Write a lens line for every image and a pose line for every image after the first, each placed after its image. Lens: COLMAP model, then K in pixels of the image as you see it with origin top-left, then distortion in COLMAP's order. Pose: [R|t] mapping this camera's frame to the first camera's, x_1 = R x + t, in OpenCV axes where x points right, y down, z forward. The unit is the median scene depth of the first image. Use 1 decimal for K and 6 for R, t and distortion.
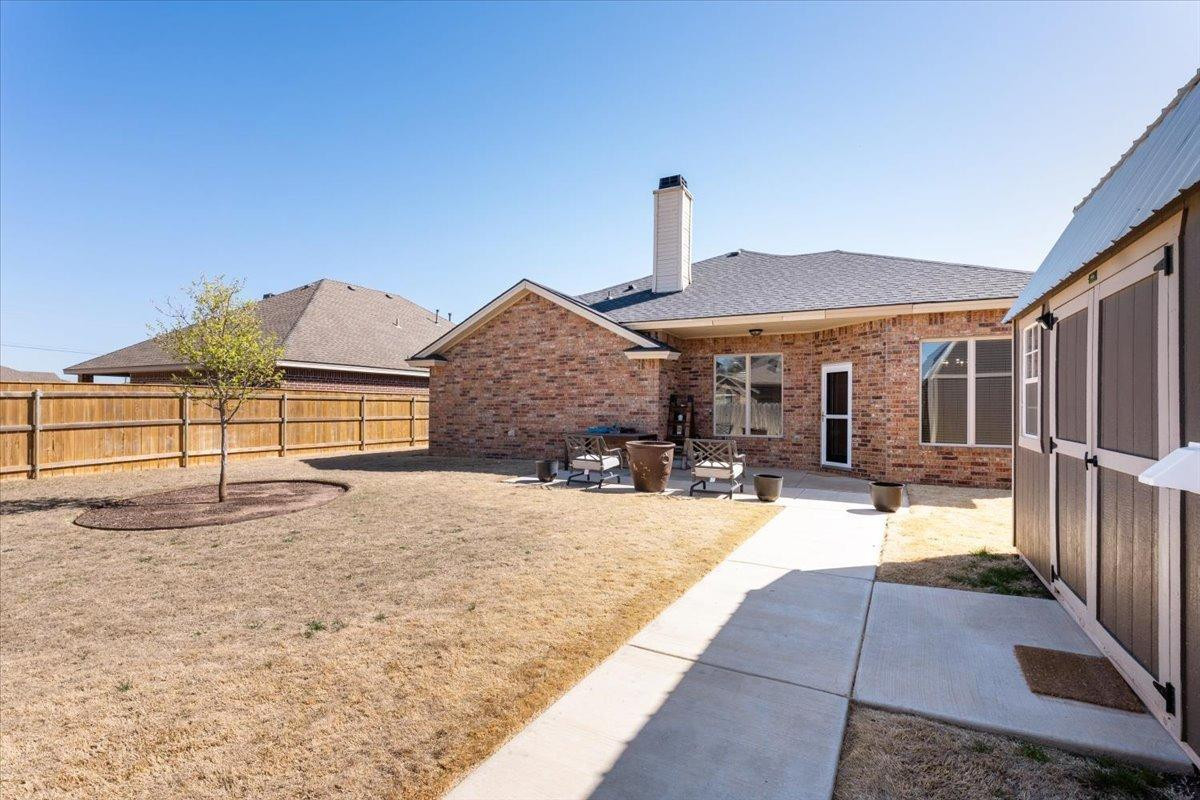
lens RADIAL K [[559.7, 0, 601.4], [0, 559.7, 404.6], [0, 0, 1]] dist [0.001369, -0.000428]
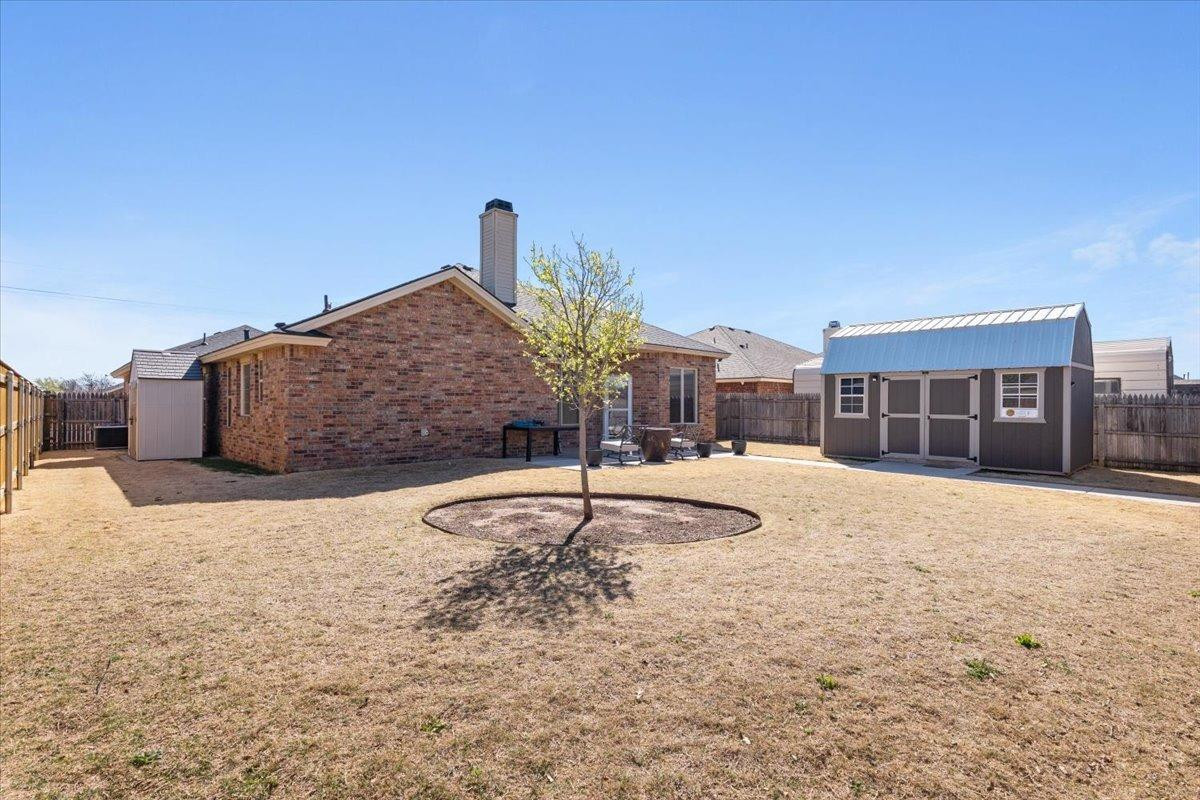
lens RADIAL K [[559.7, 0, 596.8], [0, 559.7, 402.1], [0, 0, 1]] dist [0.001369, -0.000428]
pose [[0.348853, 0.002111, 0.937175, -0.907074], [-0.007129, 0.999975, 0.000401, 0.000602], [-0.937150, -0.006821, 0.348859, 0.436672]]
